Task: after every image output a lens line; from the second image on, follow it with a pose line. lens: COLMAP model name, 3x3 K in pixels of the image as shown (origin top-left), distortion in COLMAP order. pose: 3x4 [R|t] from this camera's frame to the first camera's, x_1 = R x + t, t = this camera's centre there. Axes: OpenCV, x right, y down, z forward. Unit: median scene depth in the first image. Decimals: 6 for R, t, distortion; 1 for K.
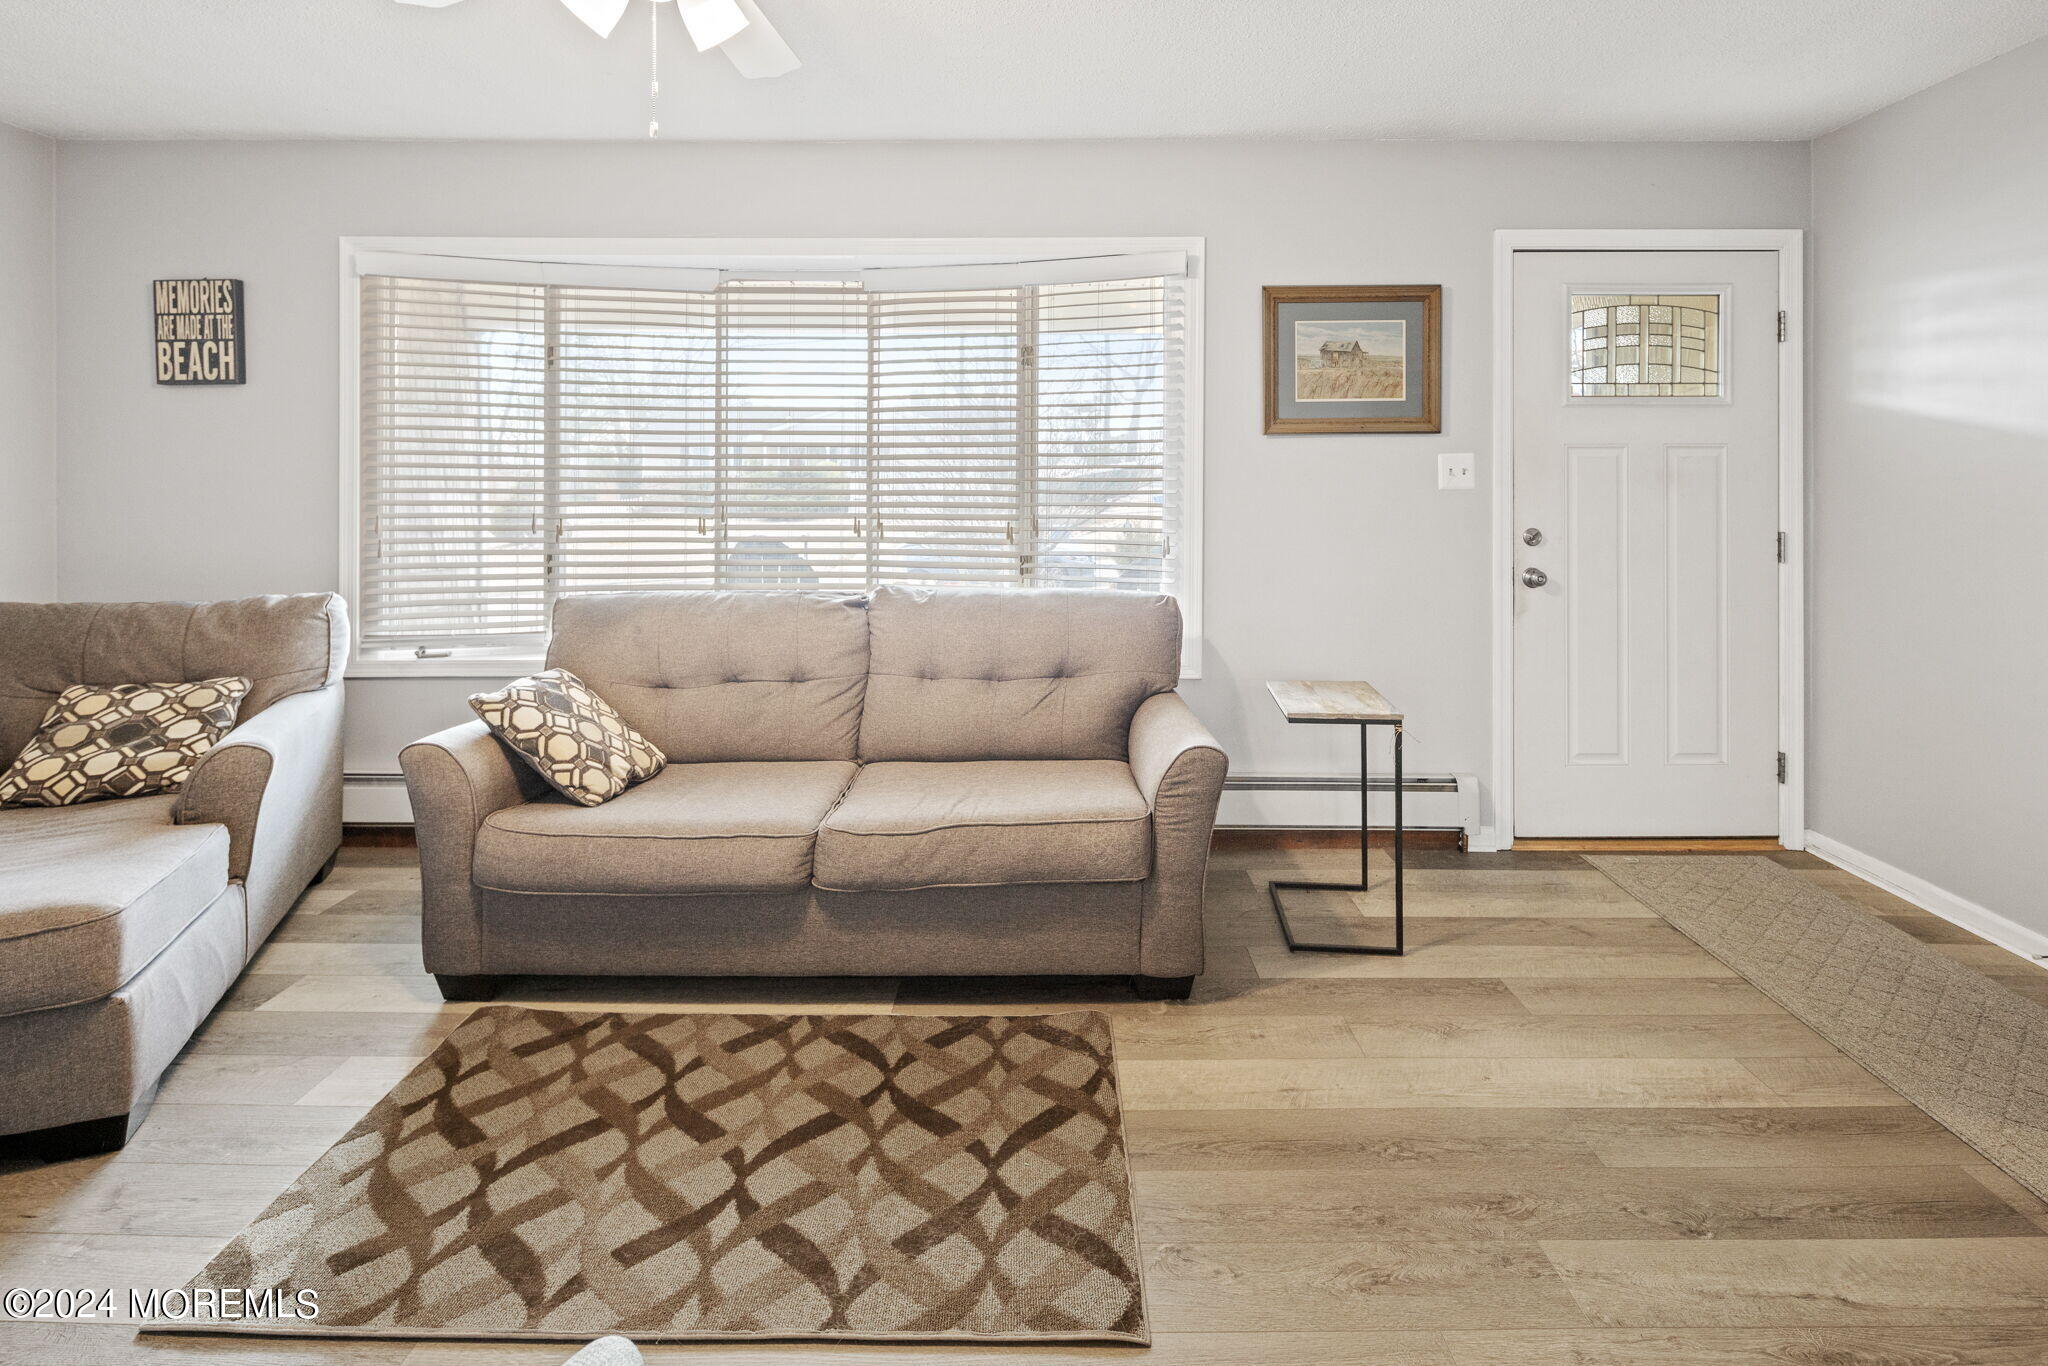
lens RADIAL K [[1012.1, 0, 1044.5], [0, 1012.1, 482.9], [0, 0, 1]] dist [0.001884, -0.000261]
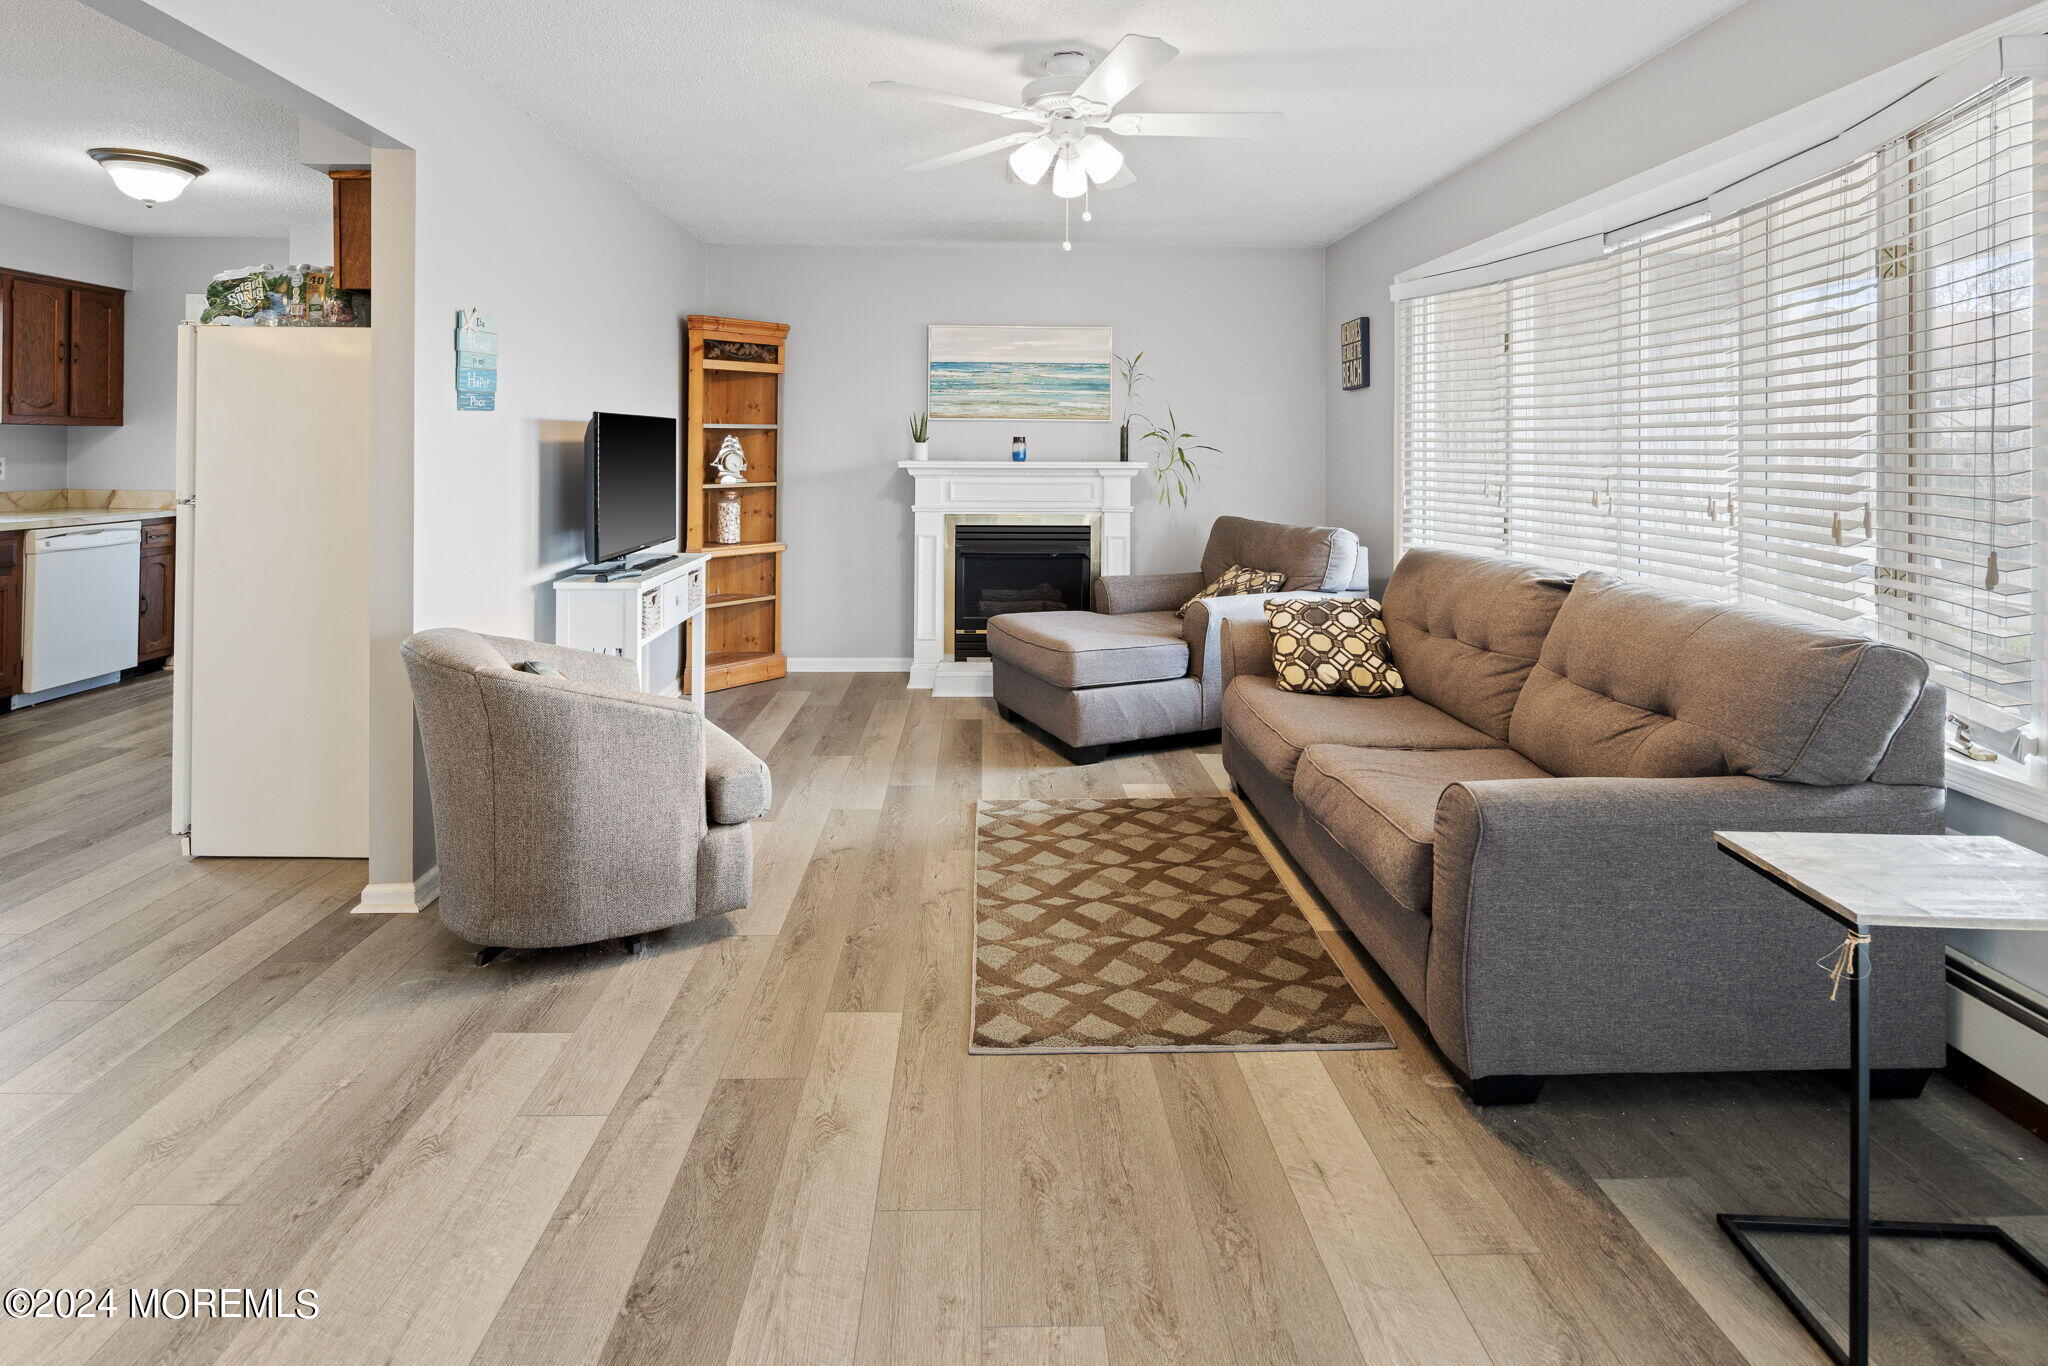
lens RADIAL K [[993.6, 0, 1001.4], [0, 993.6, 446.0], [0, 0, 1]] dist [0.002066, -0.004024]
pose [[0.024927, -0.005247, -0.999676, 0.769216], [-0.004453, 0.999976, -0.005359, -0.000669], [0.999679, 0.004585, 0.024903, 0.511006]]
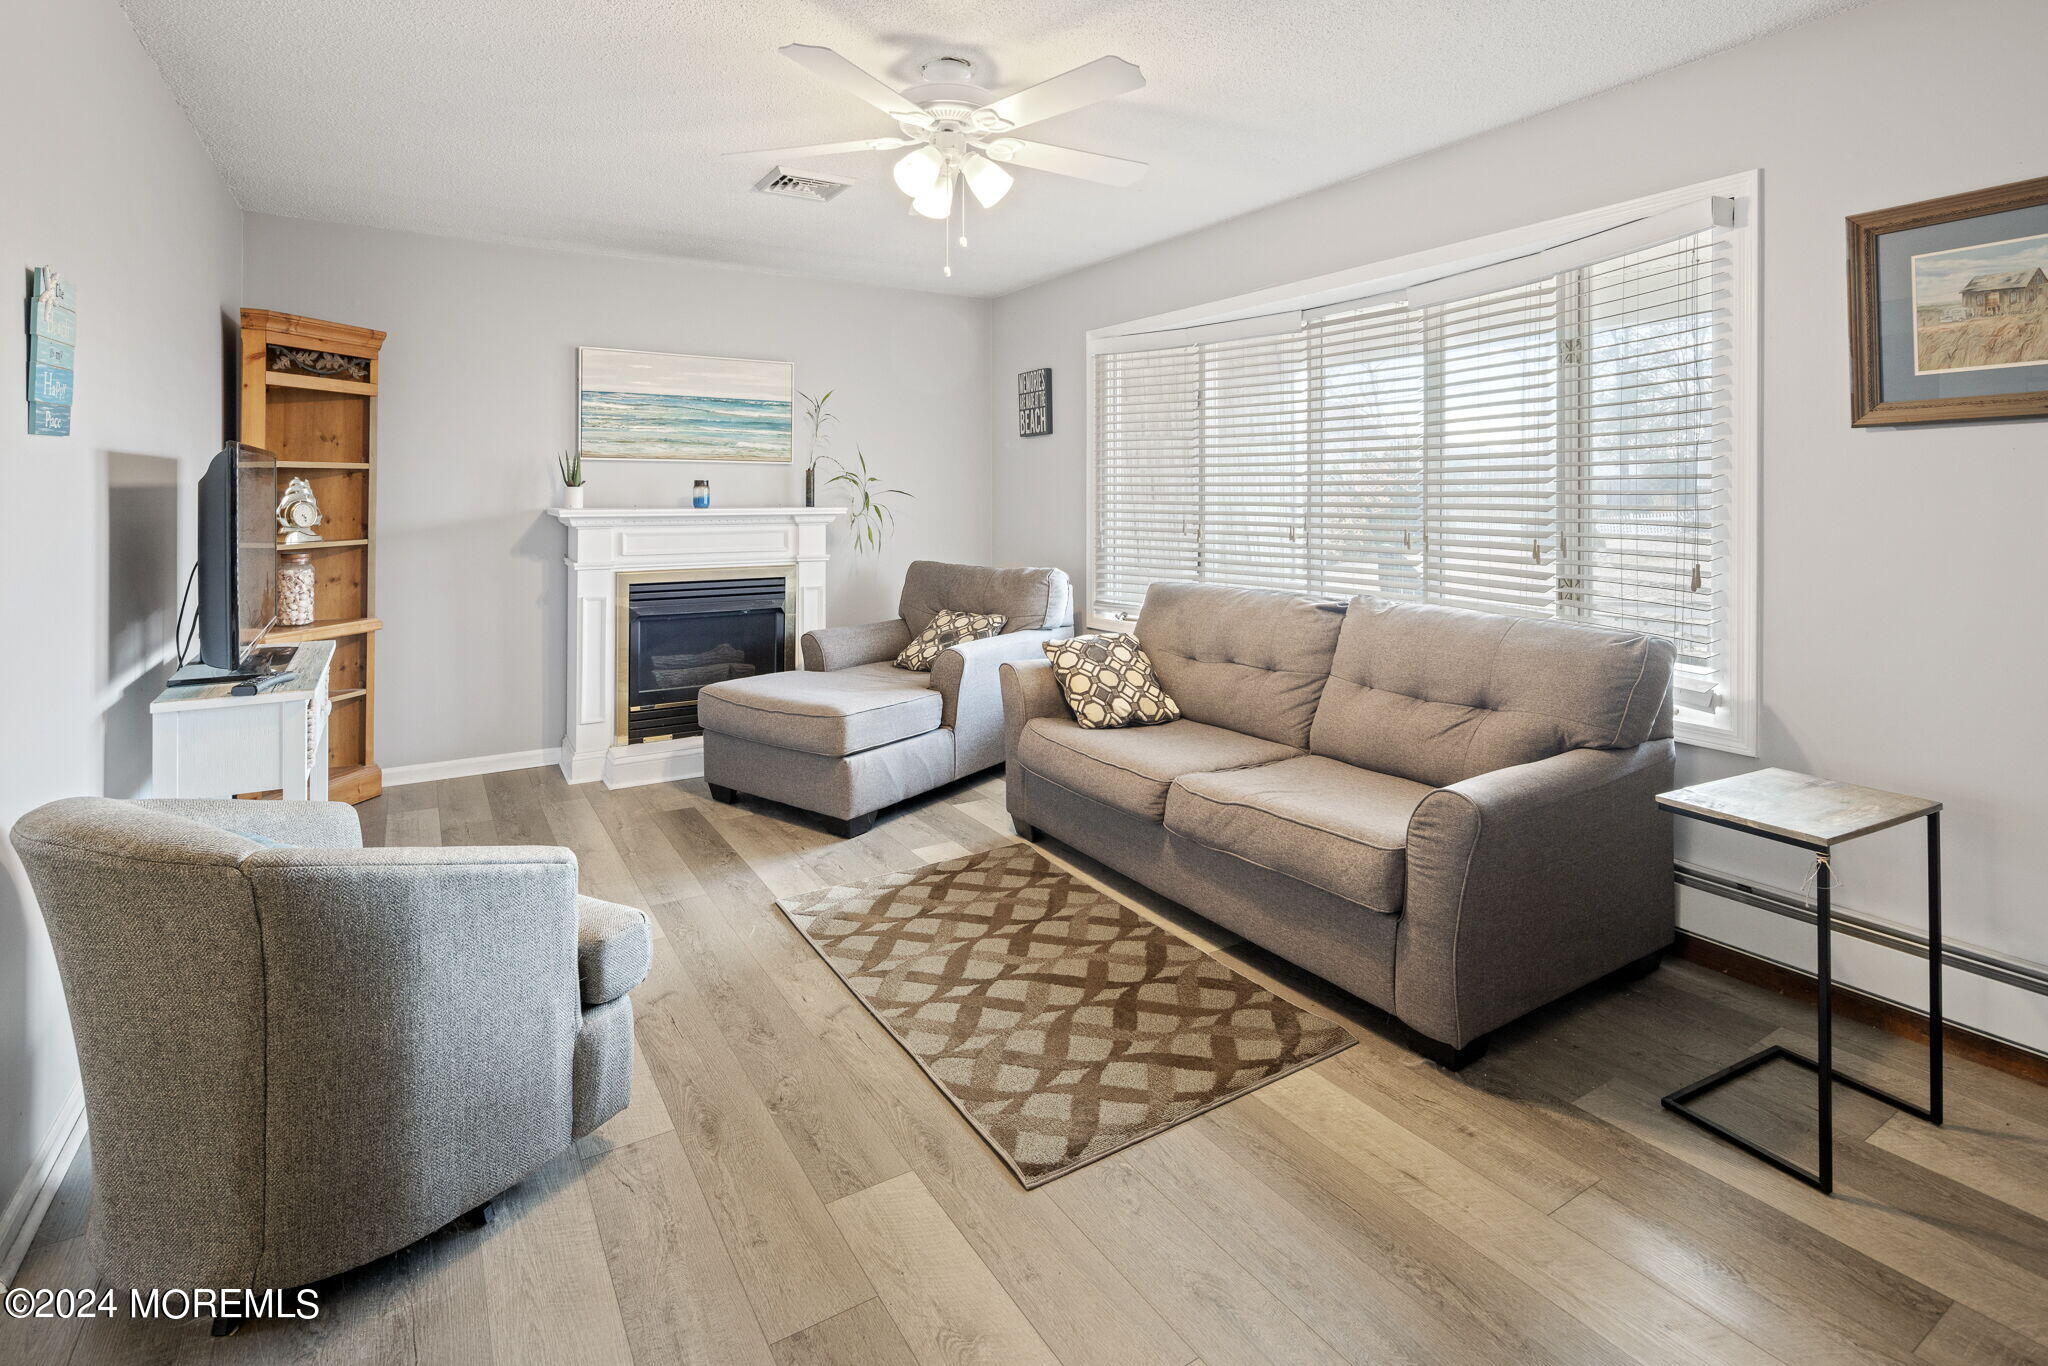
lens RADIAL K [[986.1, 0, 1022.3], [0, 986.1, 491.7], [0, 0, 1]] dist [0.003952, -0.005161]
pose [[0.530980, -0.004346, -0.847373, 0.575152], [0.001282, 0.999990, -0.004325, -0.001154], [0.847383, 0.001210, 0.530981, 0.177260]]
